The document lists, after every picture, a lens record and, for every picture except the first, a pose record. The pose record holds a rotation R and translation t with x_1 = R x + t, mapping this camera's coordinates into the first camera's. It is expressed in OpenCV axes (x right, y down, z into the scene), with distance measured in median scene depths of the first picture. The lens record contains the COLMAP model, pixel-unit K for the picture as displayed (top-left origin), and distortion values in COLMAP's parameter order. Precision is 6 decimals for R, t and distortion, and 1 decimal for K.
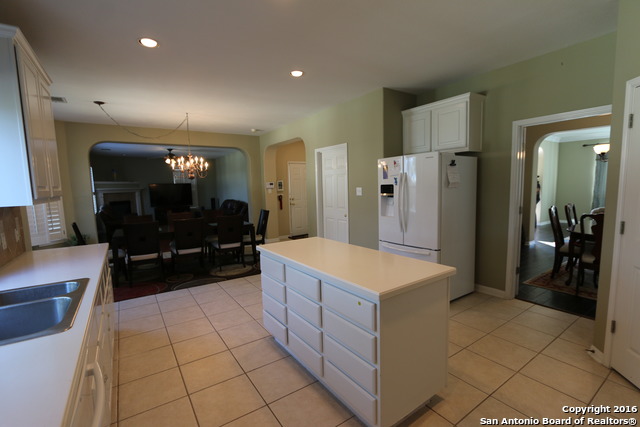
lens RADIAL K [[291.8, 0, 321.1], [0, 291.8, 217.0], [0, 0, 1]] dist [-0.014994, 0.000515]
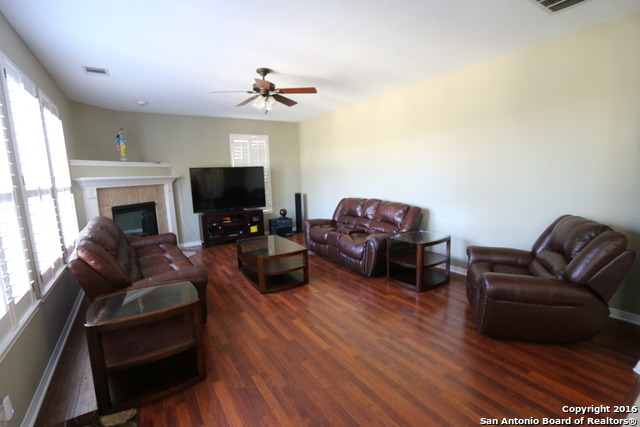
lens RADIAL K [[291.8, 0, 320.0], [0, 291.8, 210.3], [0, 0, 1]] dist [-0.014994, 0.000515]
pose [[0.999992, -0.003986, -0.000938, -0.393079], [0.004005, 0.999758, 0.021642, -0.053623], [0.000852, -0.021646, 0.999765, 0.532984]]
